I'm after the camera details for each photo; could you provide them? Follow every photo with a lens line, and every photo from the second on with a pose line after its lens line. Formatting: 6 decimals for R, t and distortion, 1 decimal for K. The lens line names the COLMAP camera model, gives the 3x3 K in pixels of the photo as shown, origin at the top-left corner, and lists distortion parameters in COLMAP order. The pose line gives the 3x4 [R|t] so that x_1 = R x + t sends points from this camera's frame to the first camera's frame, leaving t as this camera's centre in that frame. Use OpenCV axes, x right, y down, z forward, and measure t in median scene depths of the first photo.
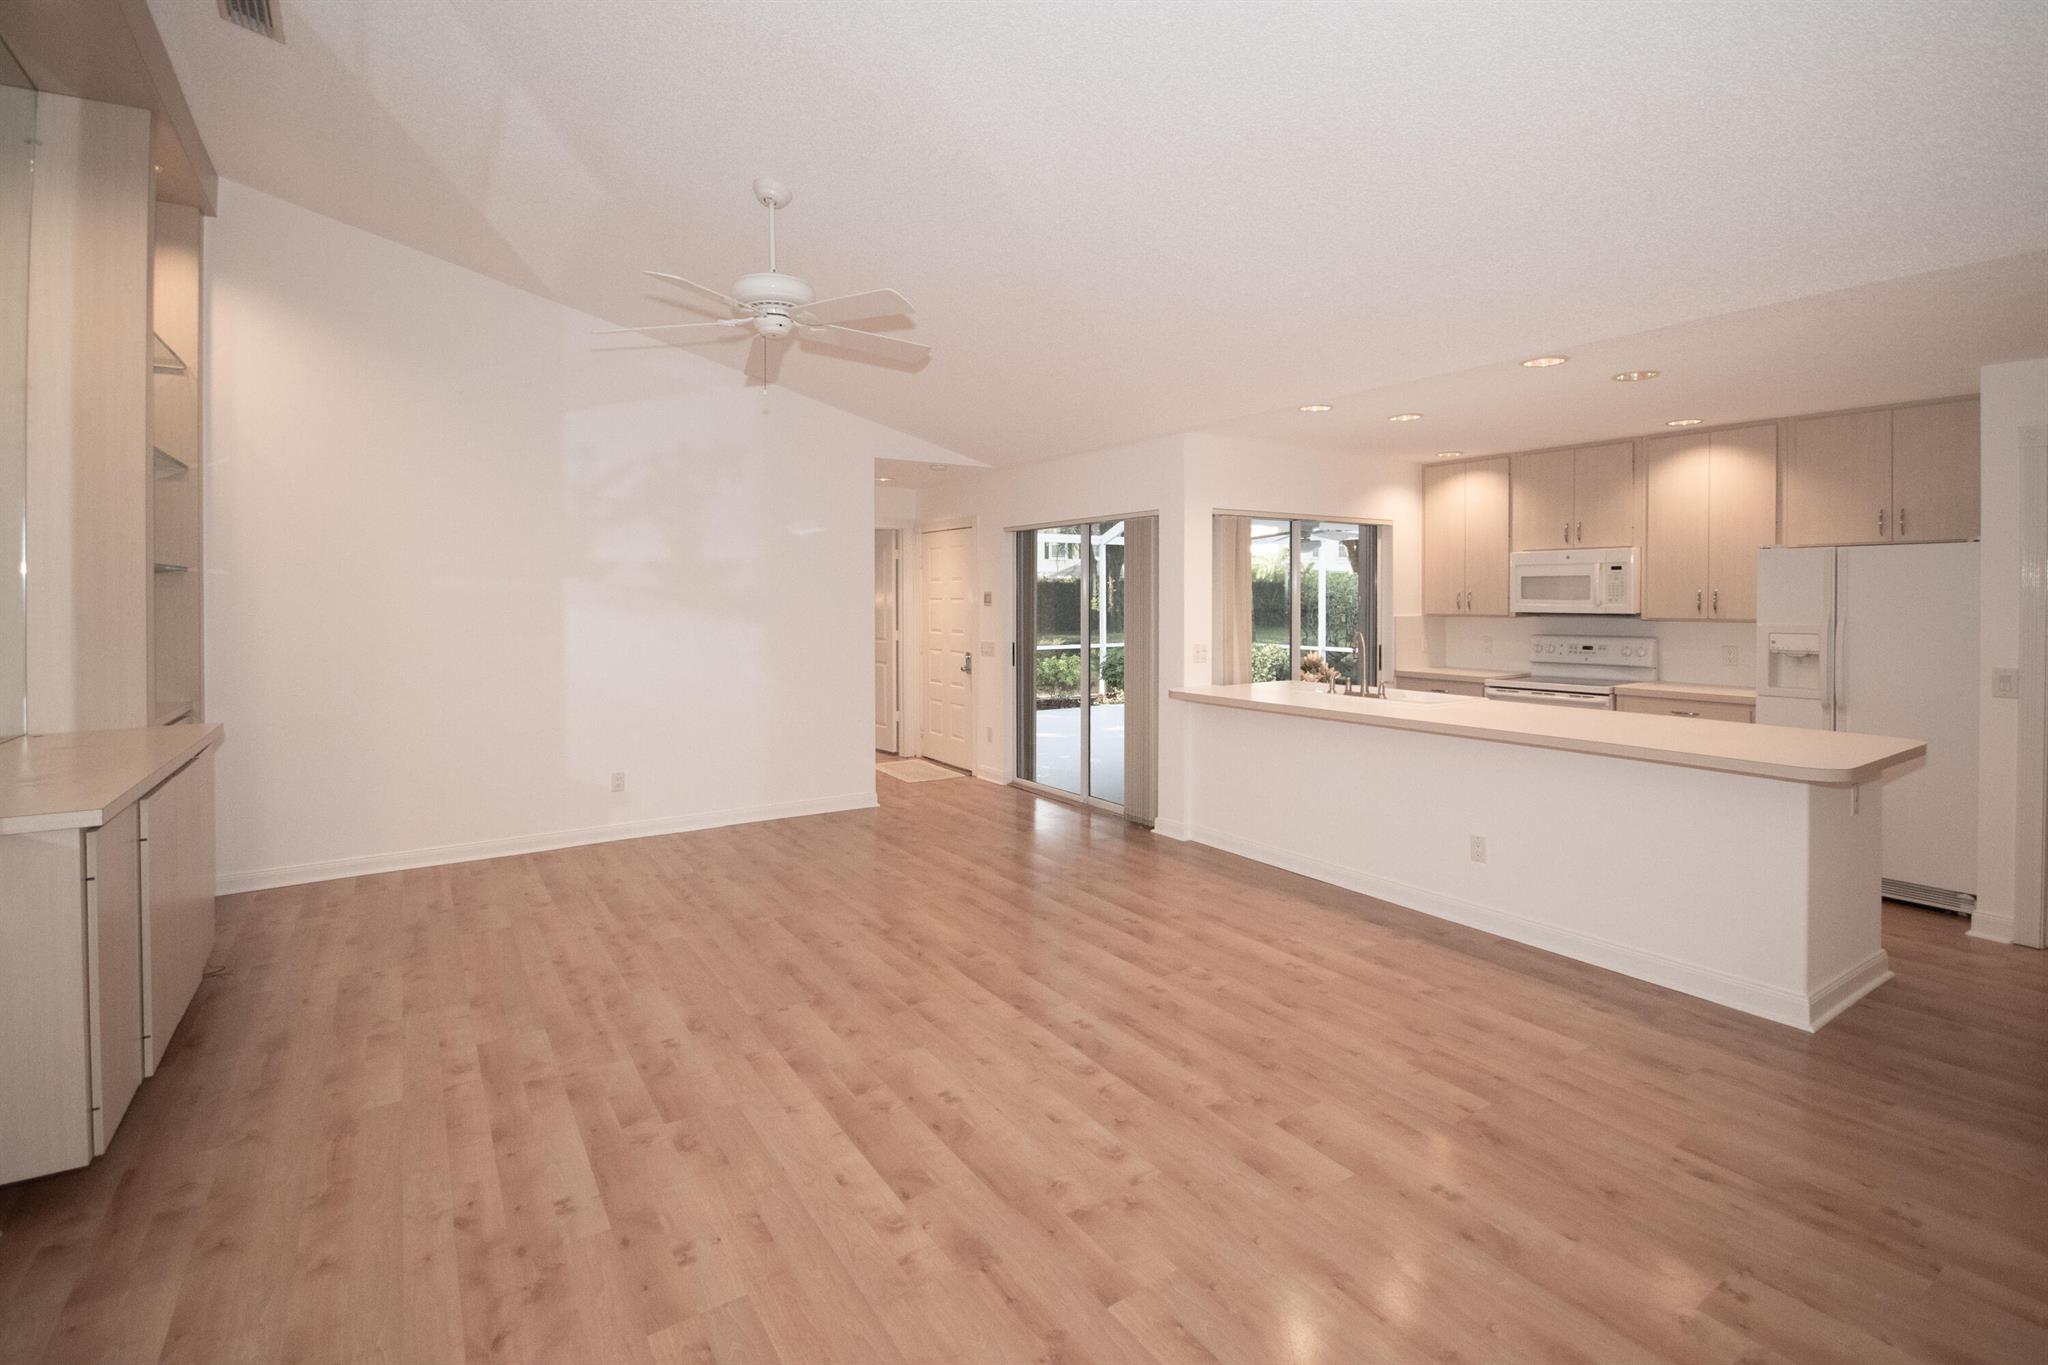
lens RADIAL K [[929.9, 0, 1026.3], [0, 929.9, 620.9], [0, 0, 1]] dist [0.002799, -0.011981]
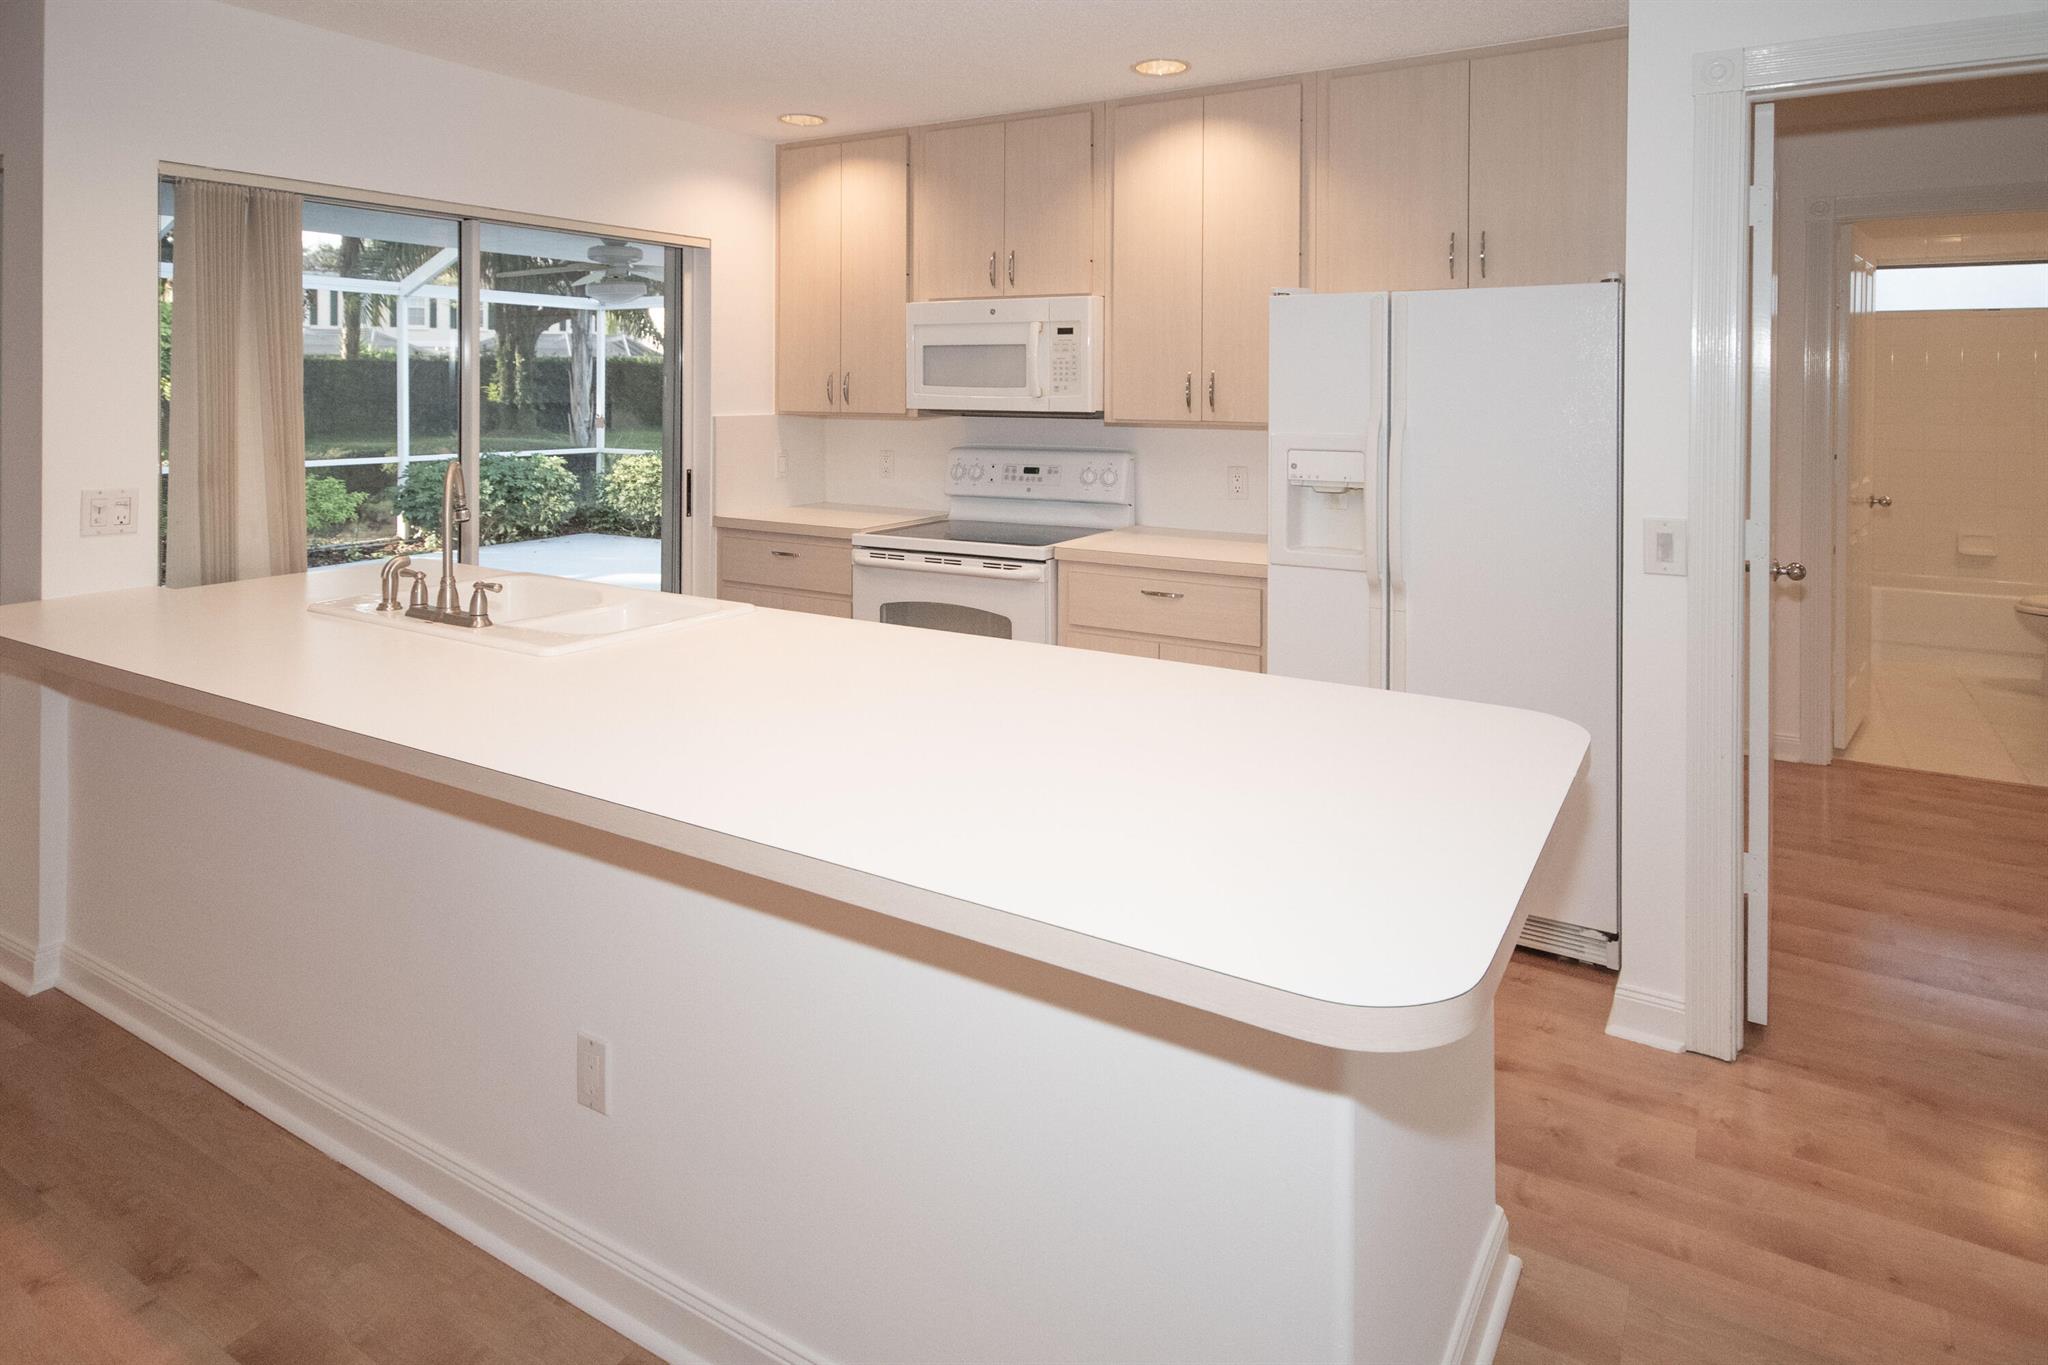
lens RADIAL K [[1218.2, 0, 878.7], [0, 1218.2, 416.0], [0, 0, 1]] dist [-0.004364, -0.000381]
pose [[0.944288, -0.001901, 0.329116, 0.283007], [0.001553, 0.999998, 0.001319, -0.006491], [-0.329118, -0.000734, 0.944289, 0.336496]]
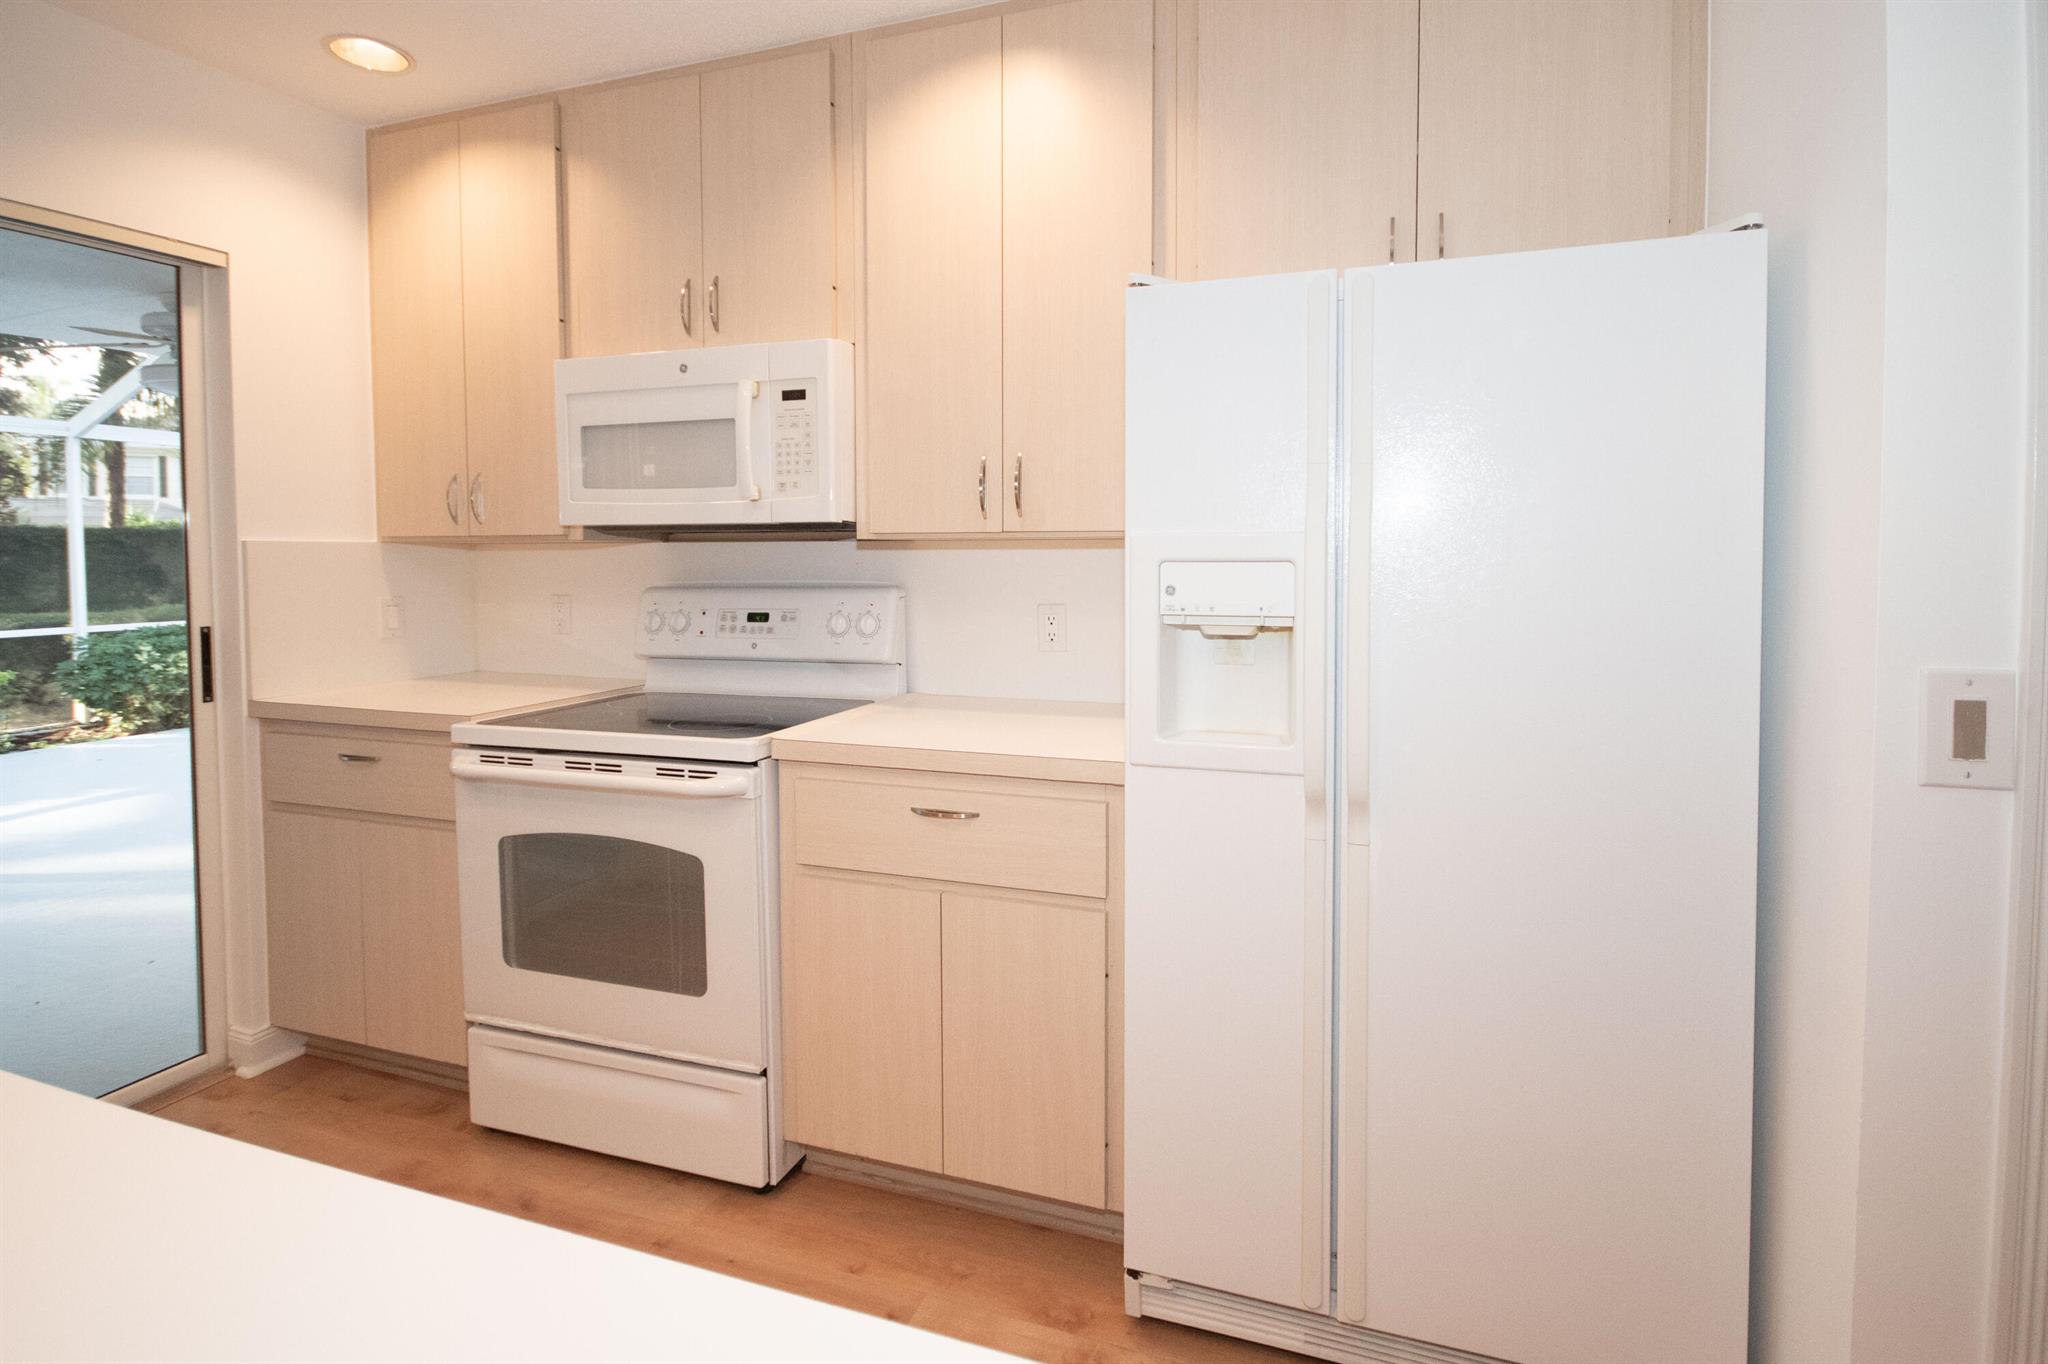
lens RADIAL K [[929.9, 0, 1026.3], [0, 929.9, 620.4], [0, 0, 1]] dist [0.002799, -0.011981]
pose [[0.804801, -0.029412, 0.592816, 0.493252], [0.009442, 0.999280, 0.036759, 0.018012], [-0.593470, -0.023987, 0.804498, 0.658018]]
